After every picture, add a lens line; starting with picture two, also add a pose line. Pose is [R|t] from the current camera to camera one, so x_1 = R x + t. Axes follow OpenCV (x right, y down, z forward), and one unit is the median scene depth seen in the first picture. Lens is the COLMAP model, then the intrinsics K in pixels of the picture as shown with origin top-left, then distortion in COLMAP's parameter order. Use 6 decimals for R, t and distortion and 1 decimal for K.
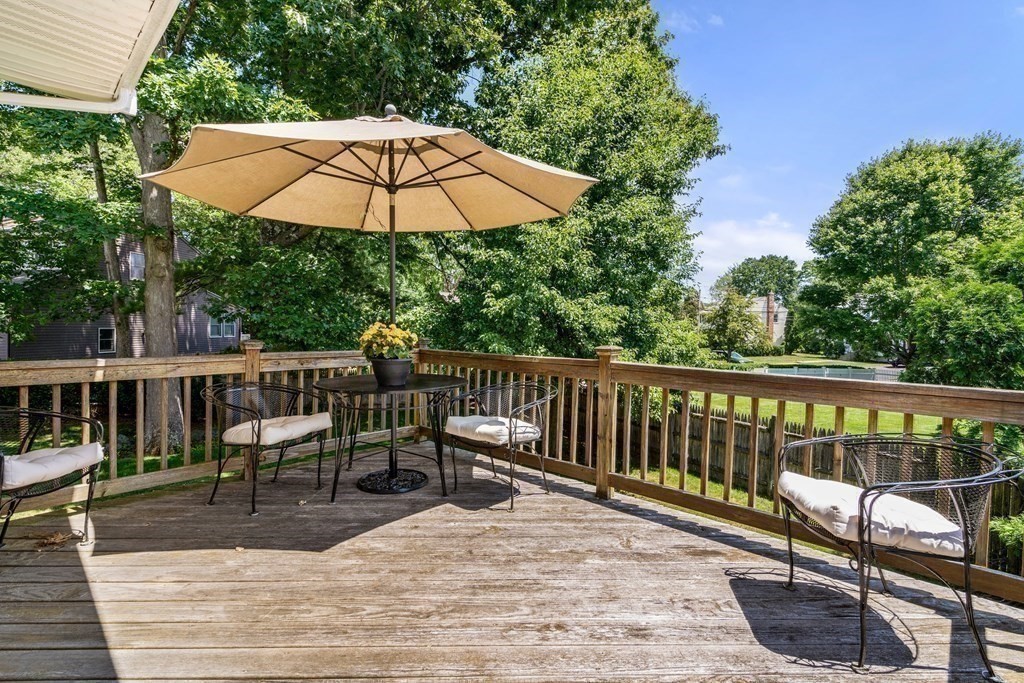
lens RADIAL K [[475.9, 0, 513.3], [0, 475.9, 331.1], [0, 0, 1]] dist [0.001157, 0.000041]
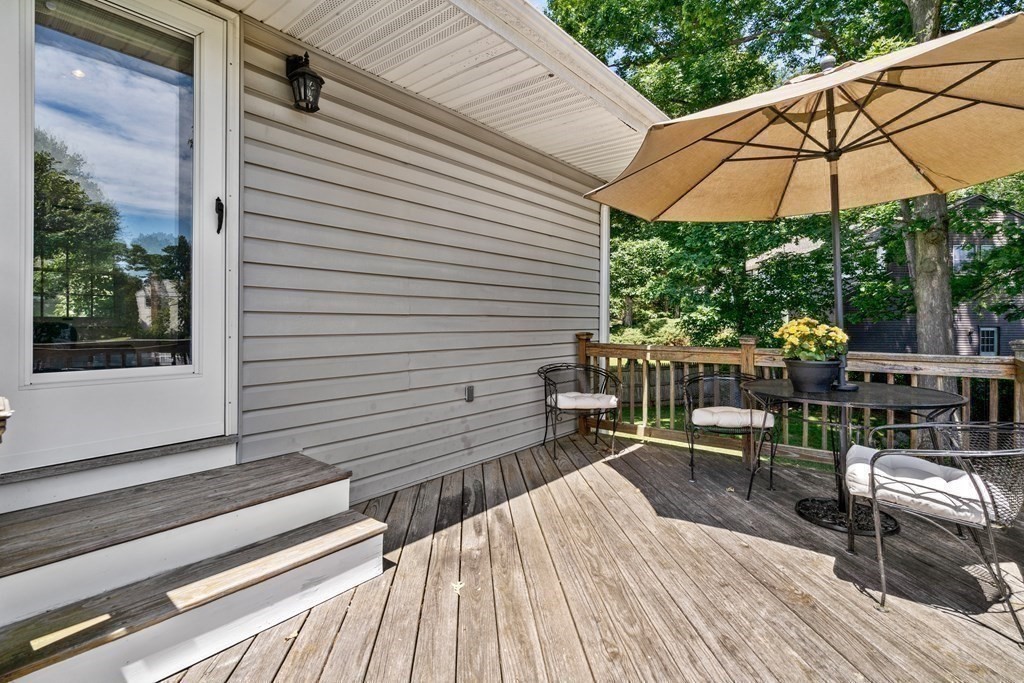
lens RADIAL K [[485.3, 0, 514.2], [0, 485.3, 318.0], [0, 0, 1]] dist [-0.000659, 0.000024]
pose [[0.064779, -0.015212, -0.997784, 0.484674], [-0.009057, 0.999834, -0.015831, 0.000617], [0.997859, 0.010063, 0.064631, 0.358199]]
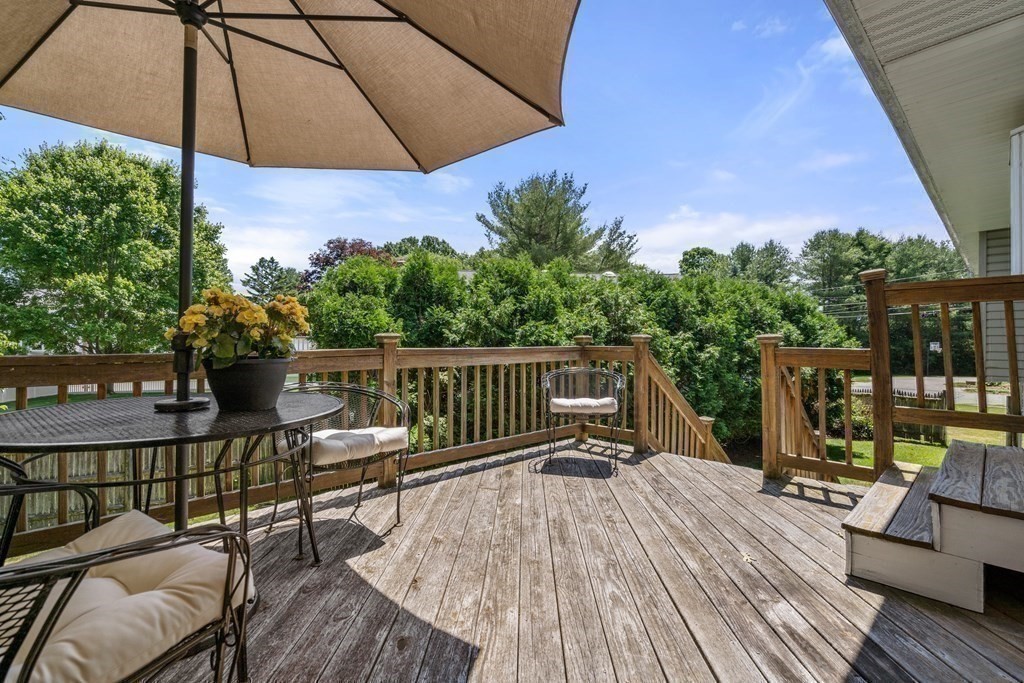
lens RADIAL K [[472.4, 0, 512.0], [0, 472.4, 341.5], [0, 0, 1]] dist [-0.002972, -0.000605]
pose [[0.057421, -0.023820, 0.998066, -0.646804], [0.008365, 0.999692, 0.023378, 0.023777], [-0.998315, 0.007006, 0.057603, 0.580630]]
